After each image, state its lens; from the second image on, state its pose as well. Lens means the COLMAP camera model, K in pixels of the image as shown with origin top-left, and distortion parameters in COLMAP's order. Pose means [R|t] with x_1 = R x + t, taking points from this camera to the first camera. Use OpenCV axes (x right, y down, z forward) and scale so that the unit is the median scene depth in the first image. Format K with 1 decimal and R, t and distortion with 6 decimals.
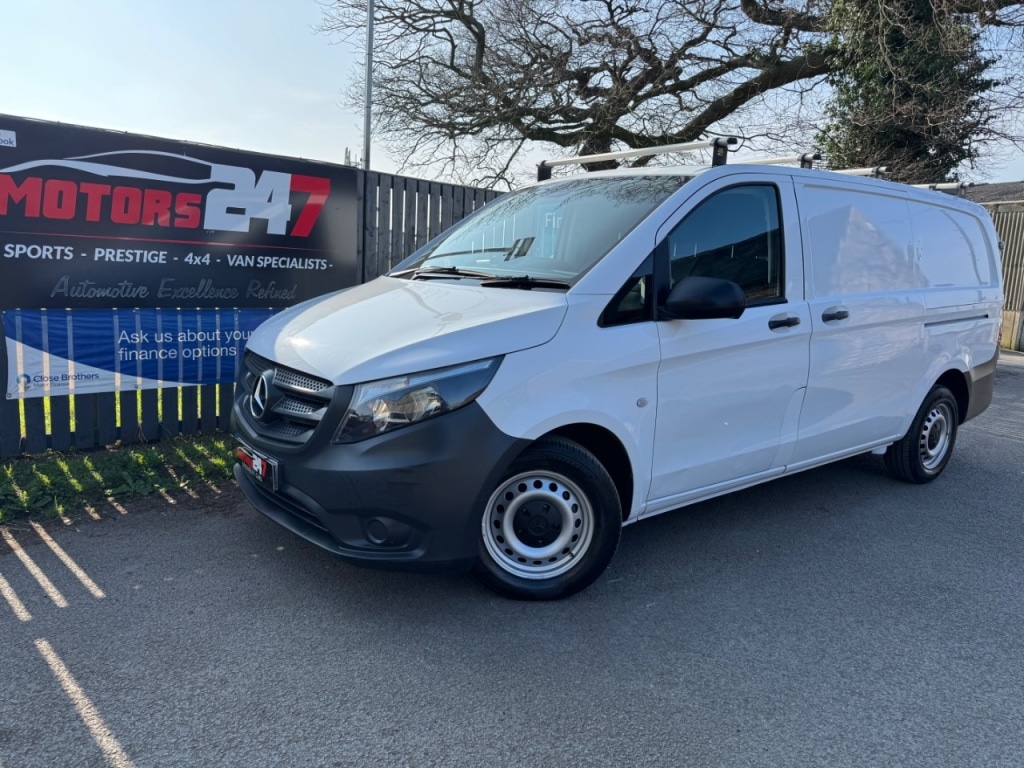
lens RADIAL K [[728.9, 0, 509.7], [0, 728.9, 381.9], [0, 0, 1]] dist [0.015025, -0.014664]
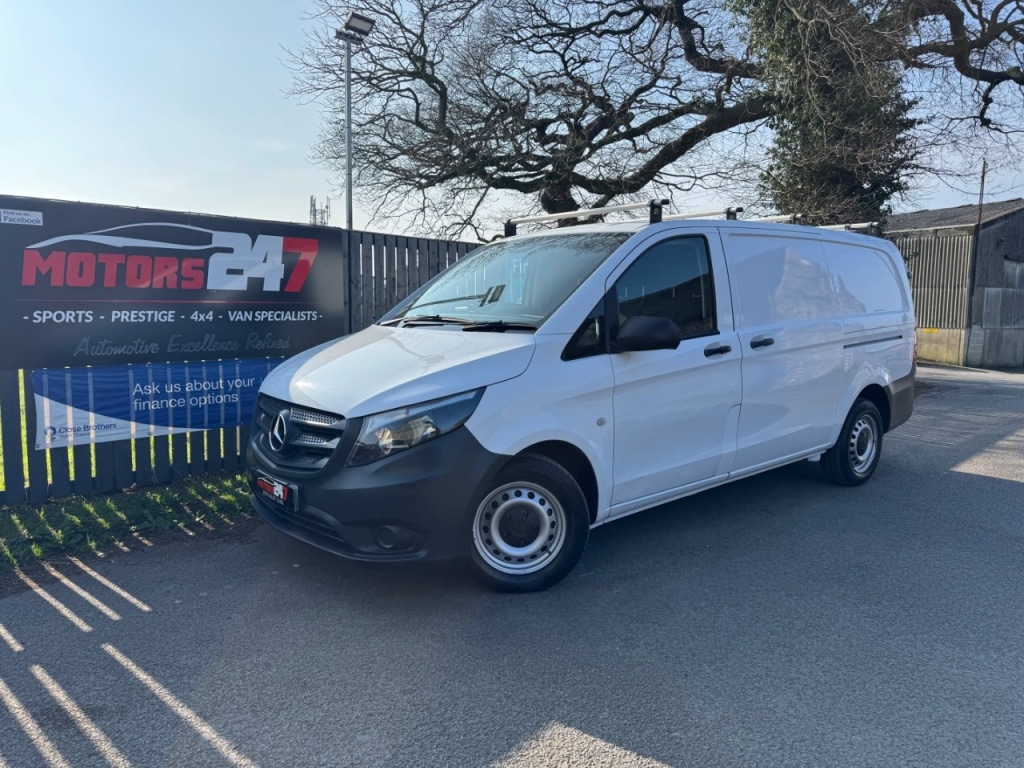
lens RADIAL K [[728.6, 0, 512.6], [0, 728.6, 383.7], [0, 0, 1]] dist [0.020967, -0.022087]
pose [[0.998067, -0.045742, 0.042073, -0.007631], [0.047758, 0.997693, -0.048241, 0.011138], [-0.039770, 0.050157, 0.997949, -0.131598]]
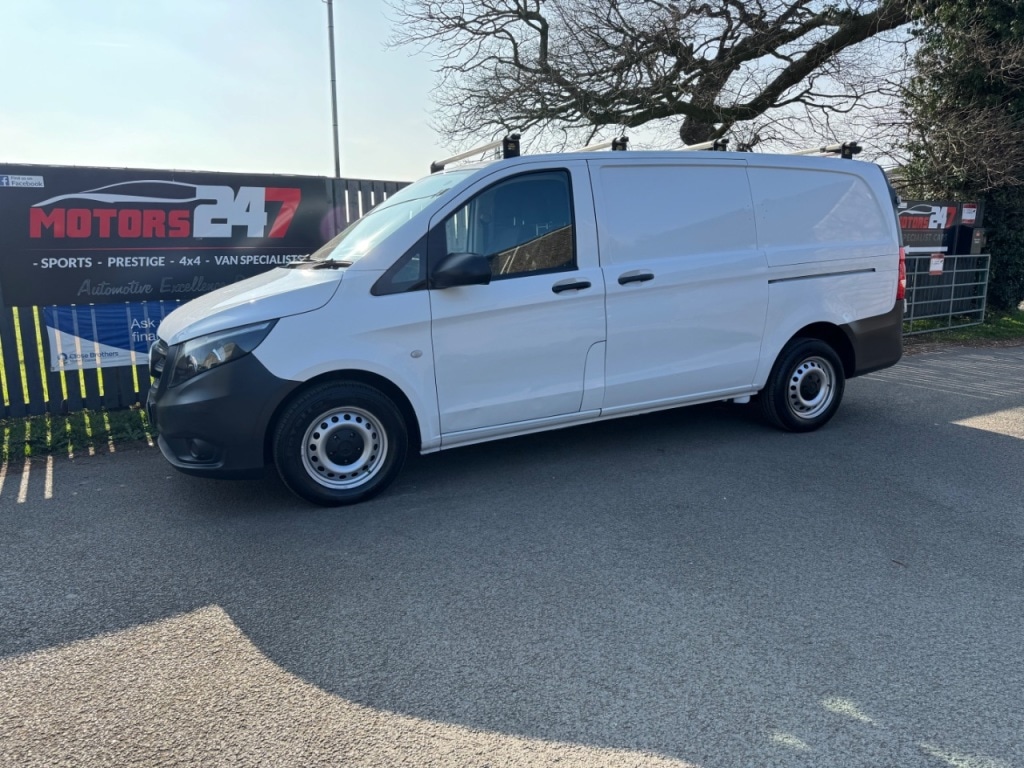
lens RADIAL K [[728.1, 0, 513.9], [0, 728.1, 384.3], [0, 0, 1]] dist [0.020490, -0.021863]
pose [[0.974978, -0.022110, -0.221198, 0.434591], [0.026928, 0.999461, 0.018791, 0.042377], [0.220663, -0.024277, 0.975048, -0.139764]]
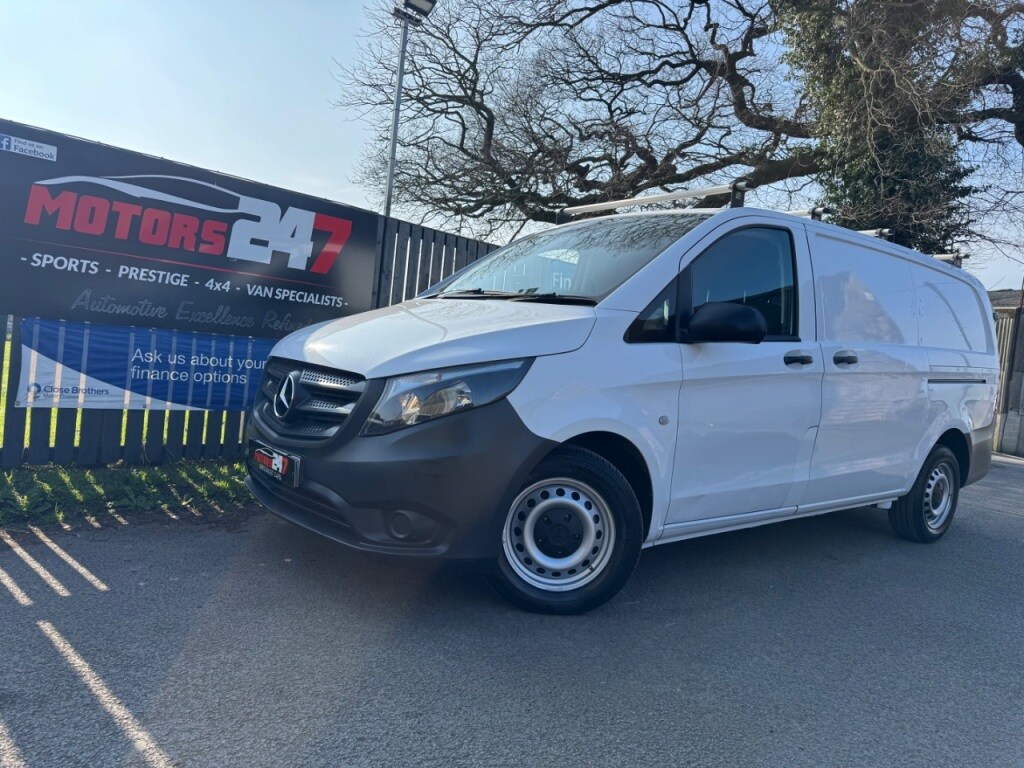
lens RADIAL K [[728.6, 0, 512.6], [0, 728.6, 383.7], [0, 0, 1]] dist [0.020967, -0.022087]
pose [[0.998615, 0.048273, 0.020910, -0.035399], [-0.045506, 0.992083, -0.117046, 0.072699], [-0.026395, 0.115932, 0.992906, -0.003356]]
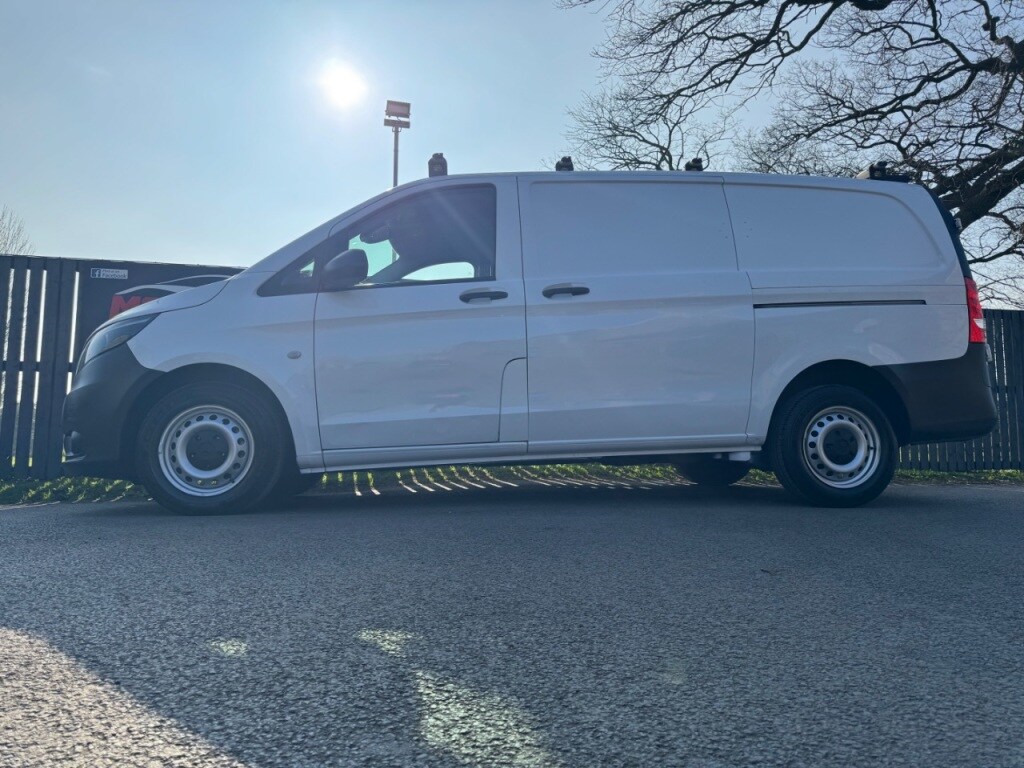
lens RADIAL K [[728.9, 0, 510.0], [0, 728.9, 373.0], [0, 0, 1]] dist [0.013376, -0.000445]
pose [[0.862517, -0.104795, -0.495058, 0.740898], [-0.036775, 0.962753, -0.267870, 0.249205], [0.504690, 0.249248, 0.826537, 0.133003]]
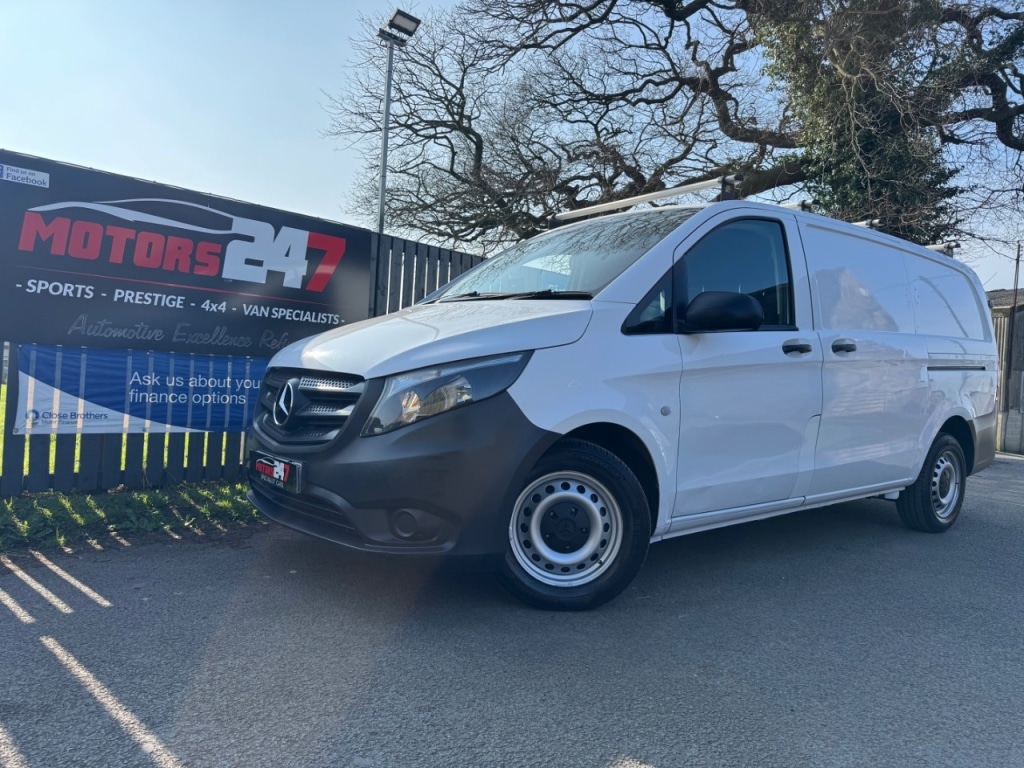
lens RADIAL K [[728.1, 0, 513.9], [0, 728.1, 384.3], [0, 0, 1]] dist [0.020490, -0.021863]
pose [[0.999746, 0.003406, 0.022275, -0.034829], [-0.000030, 0.988715, -0.149810, 0.097847], [-0.022534, 0.149771, 0.988464, 0.003336]]
